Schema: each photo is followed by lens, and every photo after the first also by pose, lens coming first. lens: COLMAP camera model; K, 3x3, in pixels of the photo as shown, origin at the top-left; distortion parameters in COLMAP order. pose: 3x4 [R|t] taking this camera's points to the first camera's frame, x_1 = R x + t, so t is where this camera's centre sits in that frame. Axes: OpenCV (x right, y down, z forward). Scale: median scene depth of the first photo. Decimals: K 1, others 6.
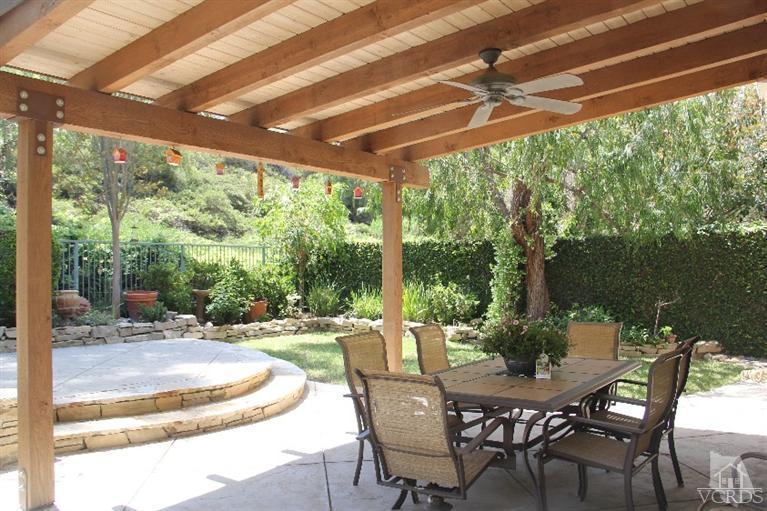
lens RADIAL K [[650.0, 0, 389.7], [0, 650.0, 258.7], [0, 0, 1]] dist [-0.170575, 0.155667]
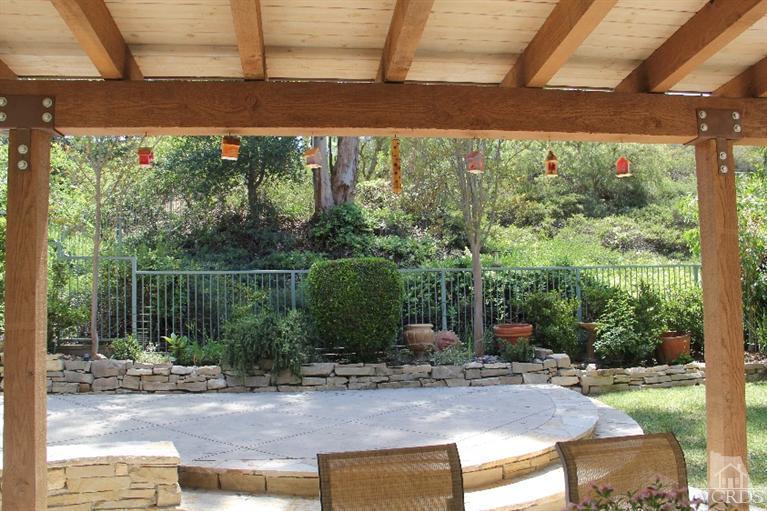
lens RADIAL K [[650.0, 0, 389.7], [0, 650.0, 258.7], [0, 0, 1]] dist [-0.170575, 0.155667]
pose [[0.691825, -0.057268, -0.719791, 0.124121], [0.030272, 0.998274, -0.050329, 0.001254], [0.721430, 0.013029, 0.692364, 0.279213]]
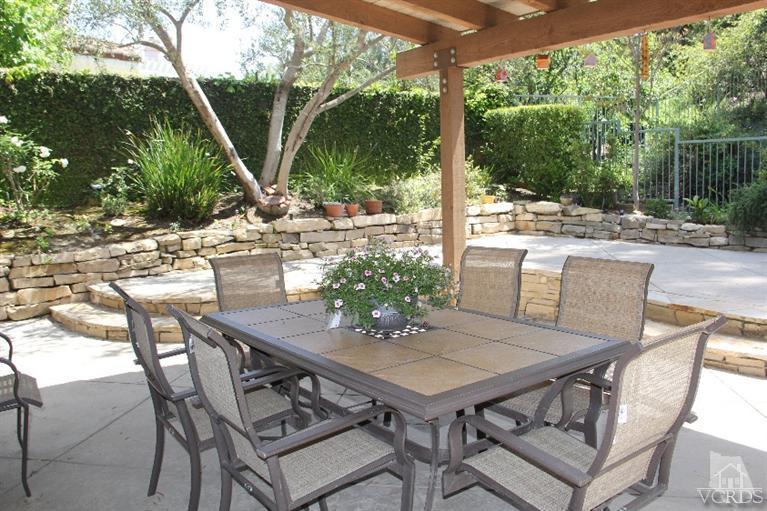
lens RADIAL K [[650.0, 0, 389.7], [0, 650.0, 258.7], [0, 0, 1]] dist [-0.170575, 0.155667]
pose [[-0.268390, 0.125942, -0.955042, 0.329401], [0.042177, 0.992002, 0.118963, 0.010191], [0.962386, -0.008352, -0.271556, 0.453276]]
